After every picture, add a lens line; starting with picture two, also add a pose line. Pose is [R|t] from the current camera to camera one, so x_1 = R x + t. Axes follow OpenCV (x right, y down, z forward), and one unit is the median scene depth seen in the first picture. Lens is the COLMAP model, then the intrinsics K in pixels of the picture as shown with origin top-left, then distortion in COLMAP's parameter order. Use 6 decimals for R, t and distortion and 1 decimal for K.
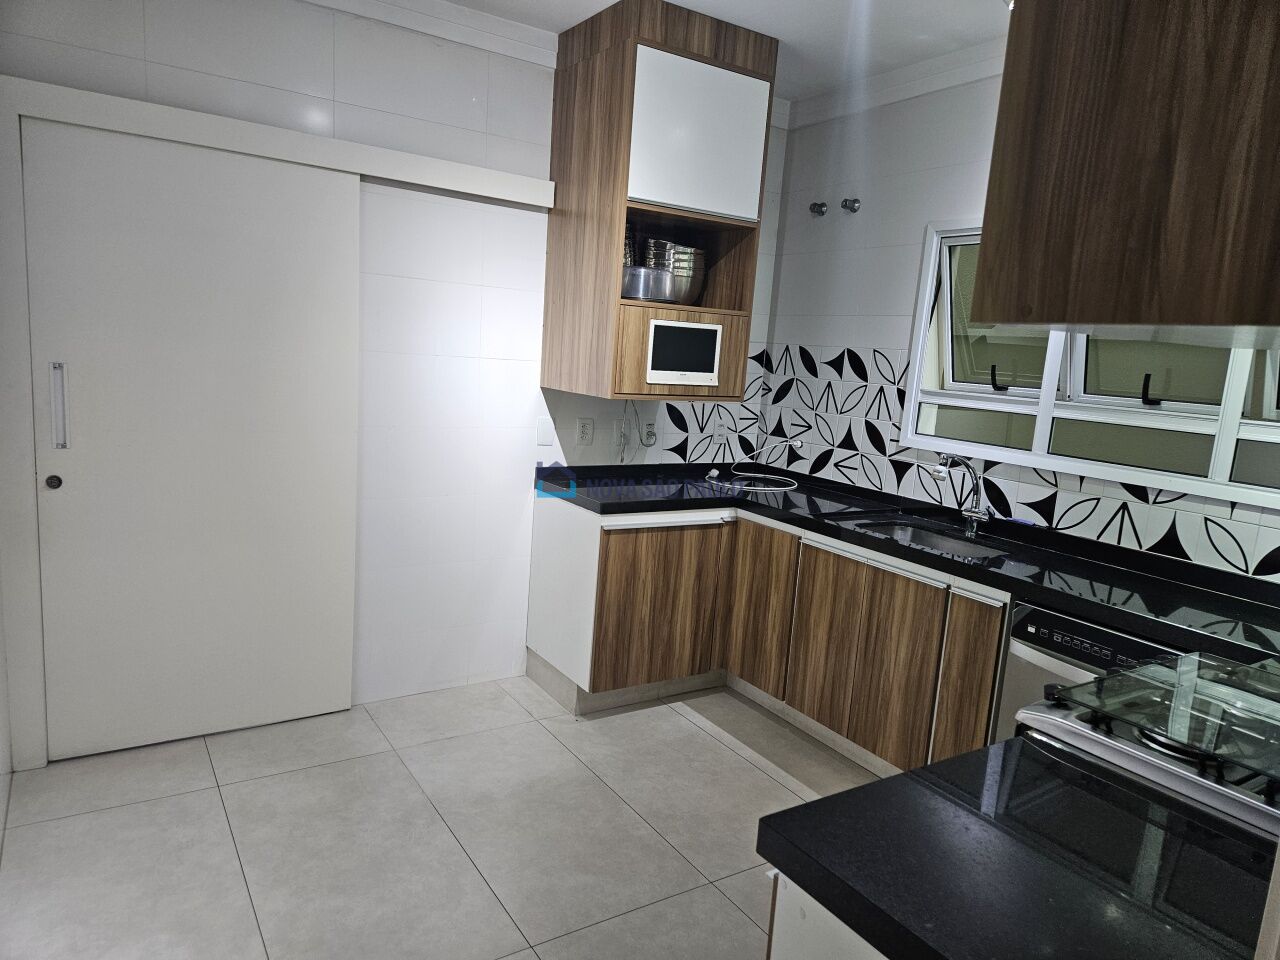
lens RADIAL K [[846.4, 0, 640.0], [0, 846.4, 480.0], [0, 0, 1]] dist [0.096915, -0.080604]
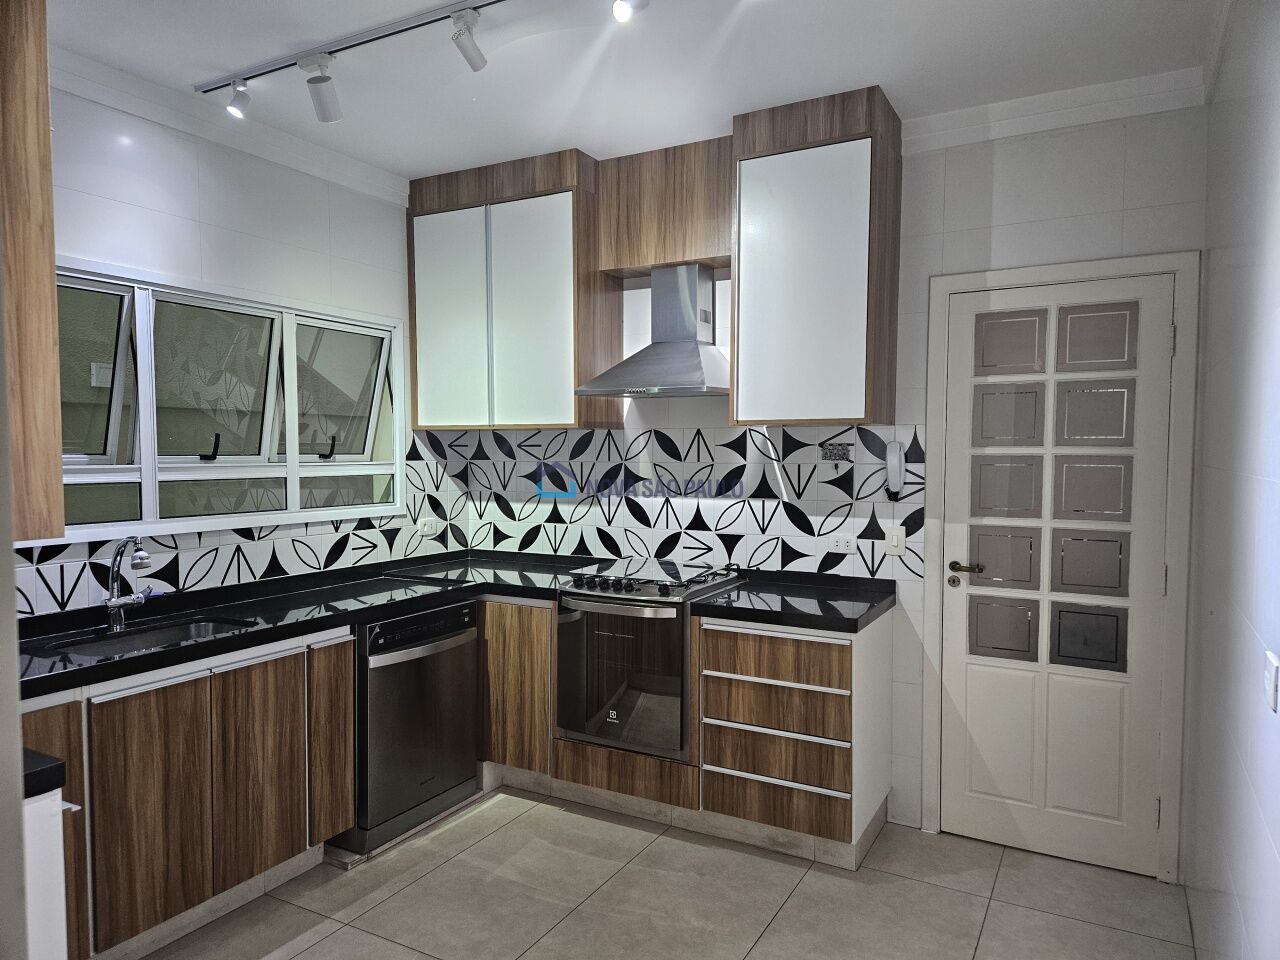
lens RADIAL K [[846.4, 0, 640.0], [0, 846.4, 480.0], [0, 0, 1]] dist [0.096915, -0.080604]
pose [[-0.476456, -0.097786, 0.873743, -0.665728], [0.106503, 0.980058, 0.167761, -0.188899], [-0.872724, 0.172987, -0.456540, 1.016278]]
